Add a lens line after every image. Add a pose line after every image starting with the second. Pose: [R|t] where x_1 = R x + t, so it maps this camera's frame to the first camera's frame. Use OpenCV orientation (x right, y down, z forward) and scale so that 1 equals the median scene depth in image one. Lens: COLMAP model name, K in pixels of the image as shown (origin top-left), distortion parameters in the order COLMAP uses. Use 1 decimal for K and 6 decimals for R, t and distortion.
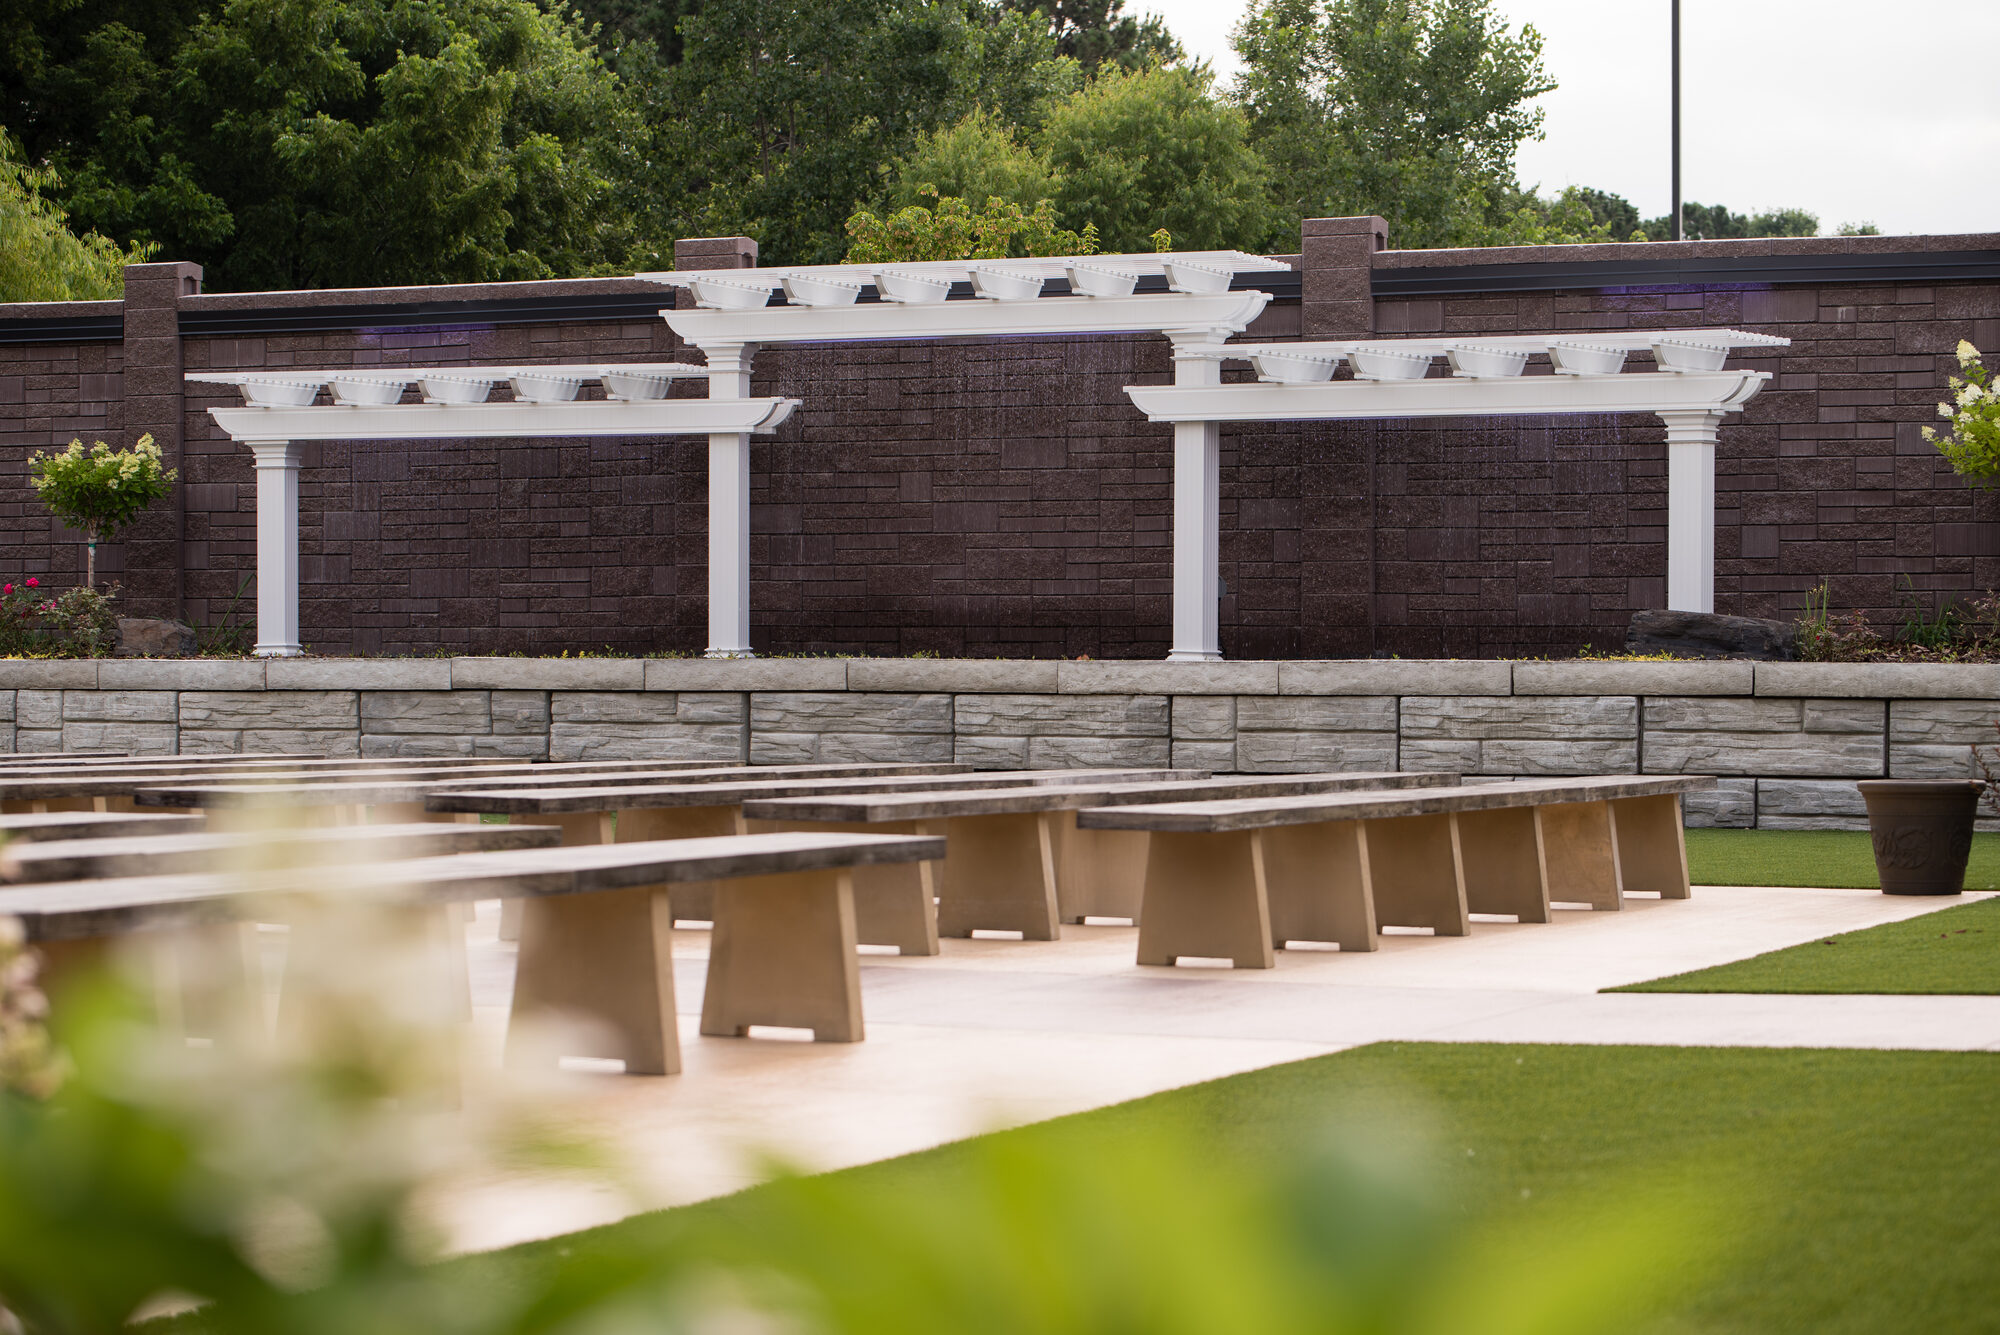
lens RADIAL K [[4484.4, 0, 1000.0], [0, 4484.4, 667.5], [0, 0, 1]] dist [-0.213388, 0.161418]
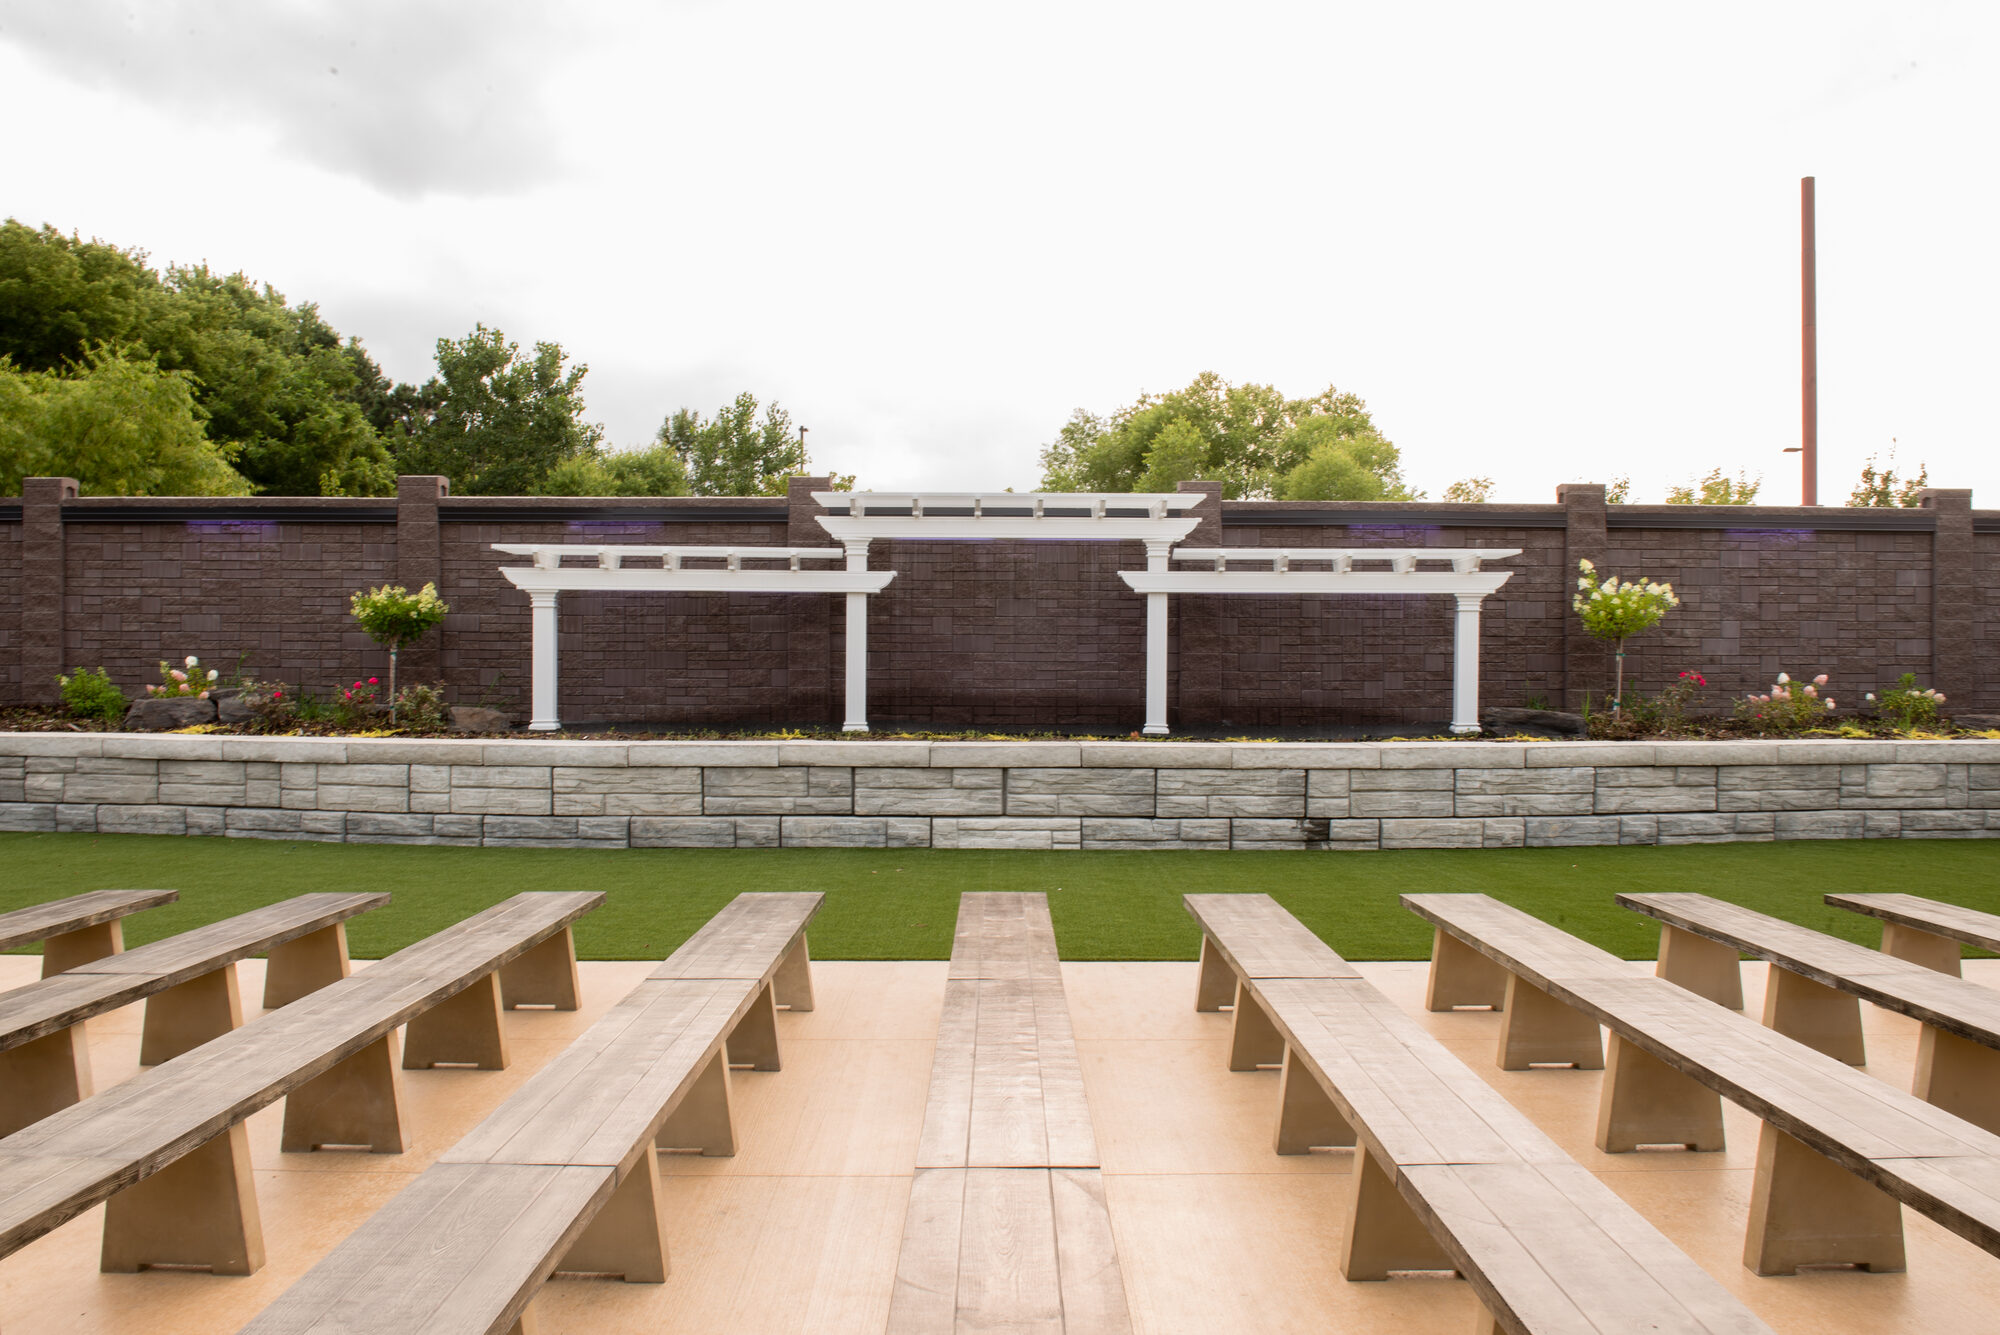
lens RADIAL K [[1368.9, 0, 1000.0], [0, 1368.9, 667.5], [0, 0, 1]] dist [-0.055971, 0.000046]
pose [[0.912453, -0.000699, 0.409181, -0.235311], [-0.001416, 0.999987, 0.004867, -0.029096], [-0.409179, -0.005021, 0.912440, 0.555389]]
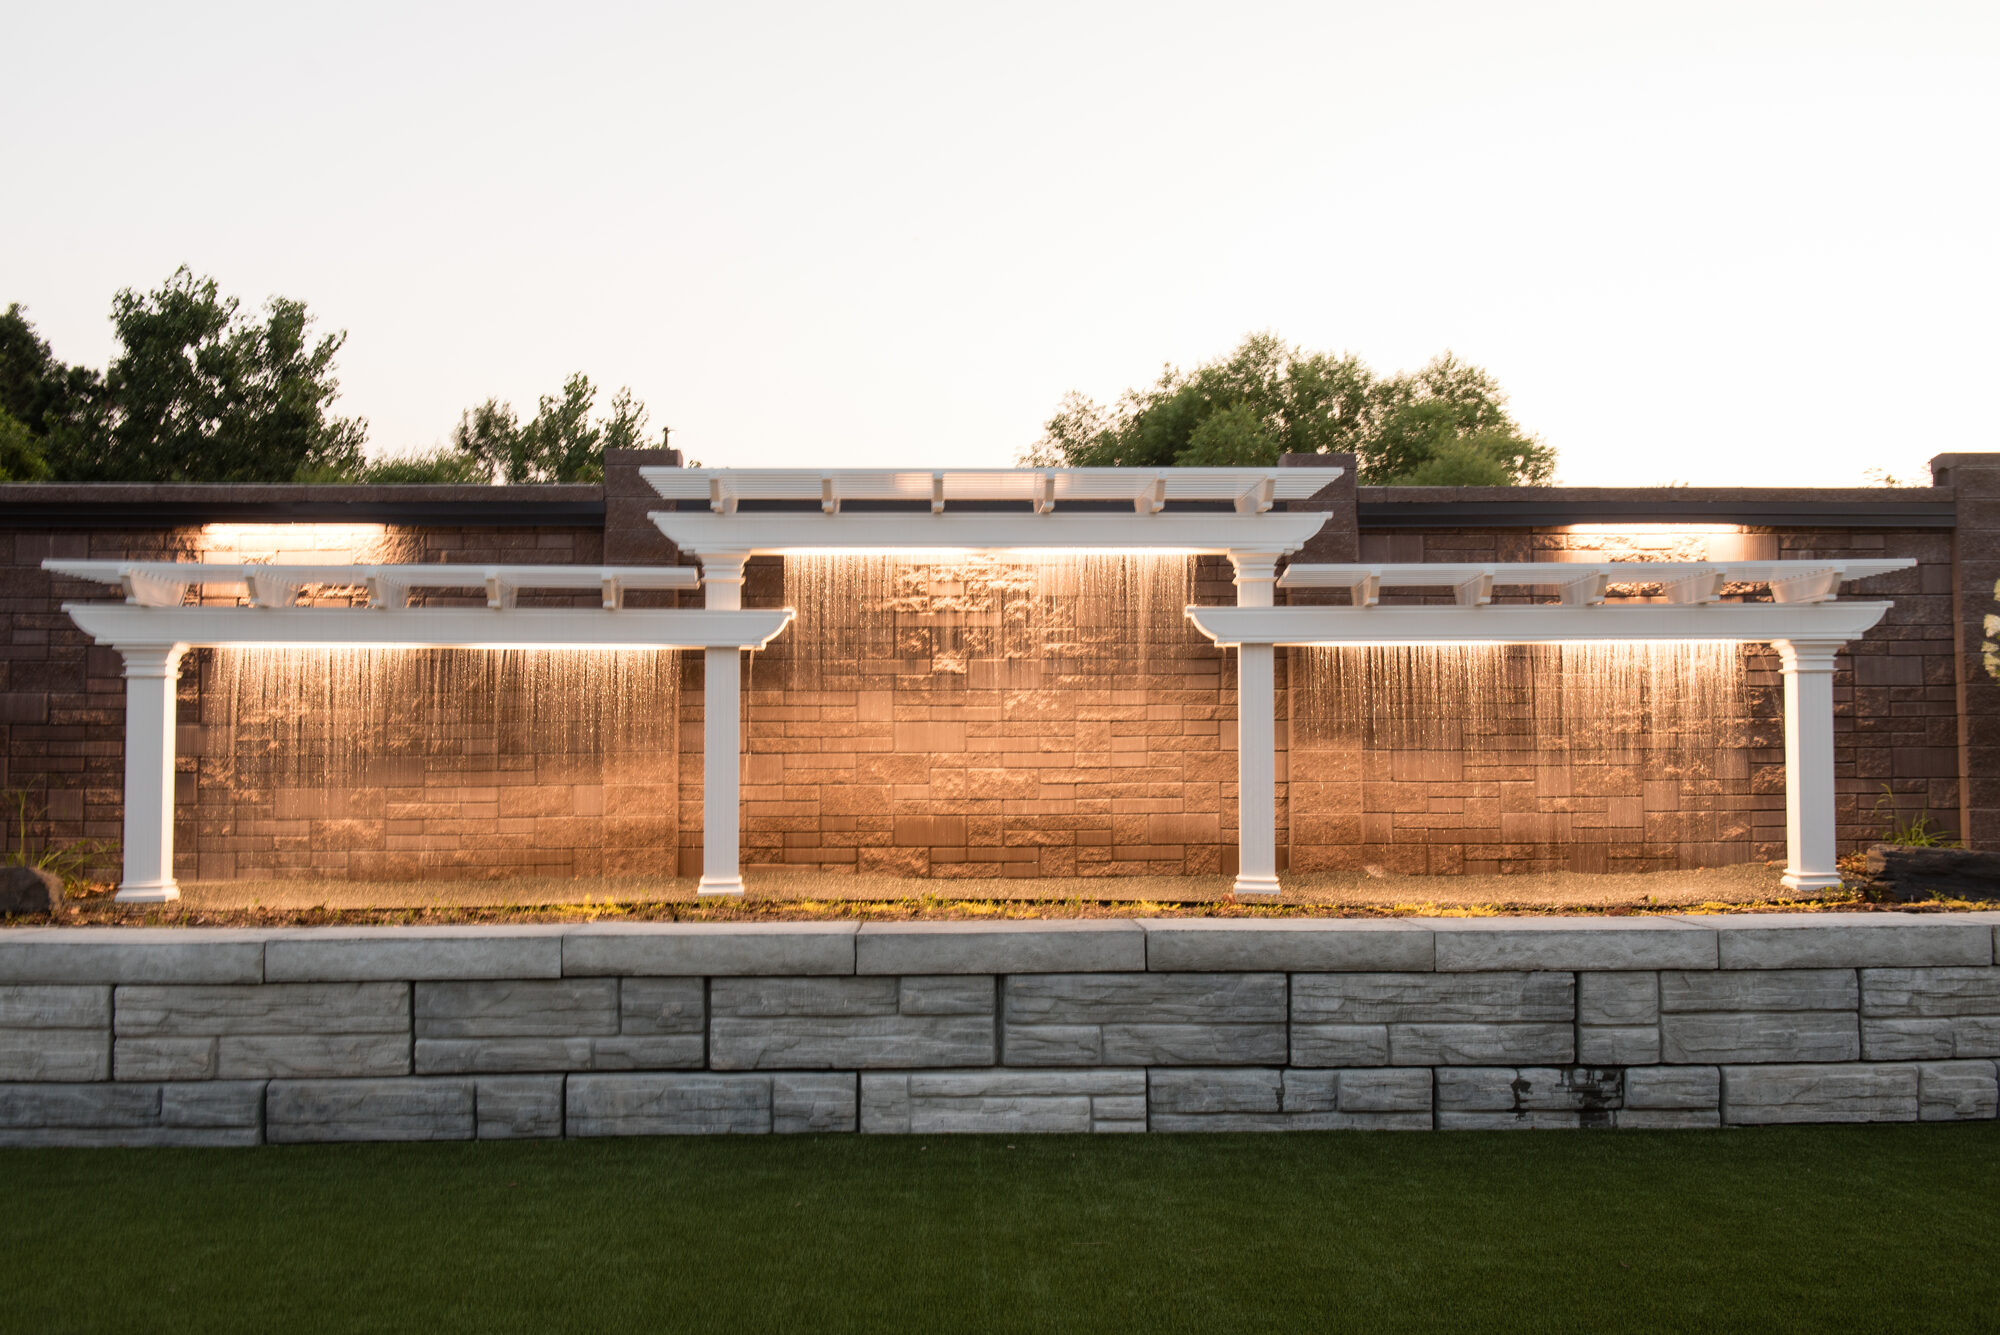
lens RADIAL K [[1878.8, 0, 1000.0], [0, 1878.8, 667.5], [0, 0, 1]] dist [0.013228, -0.005282]
pose [[0.901538, 0.015686, 0.432415, -0.190738], [0.007093, 0.998673, -0.051015, -0.029940], [-0.432641, 0.049059, 0.900231, 0.670089]]
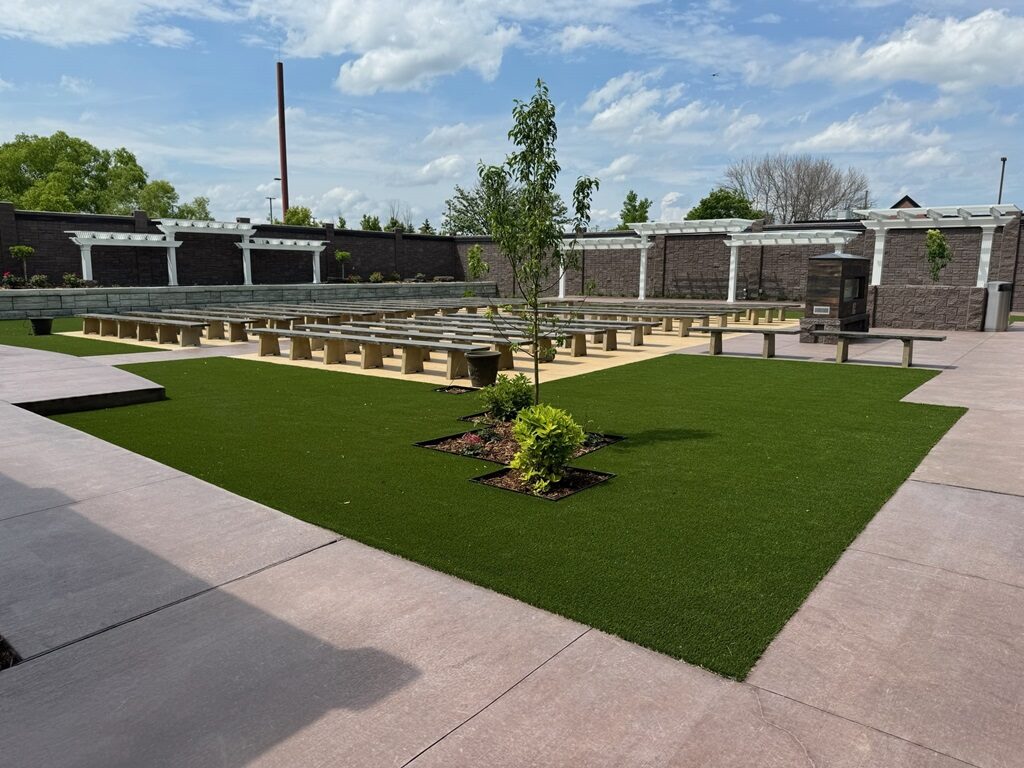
lens RADIAL K [[734.0, 0, 512.0], [0, 734.0, 384.0], [0, 0, 1]] dist [0.144435, -0.217254]
pose [[0.246691, -0.151214, 0.957224, -1.001735], [0.003070, 0.987868, 0.155264, -0.027419], [-0.969089, -0.035364, 0.244163, 0.332414]]
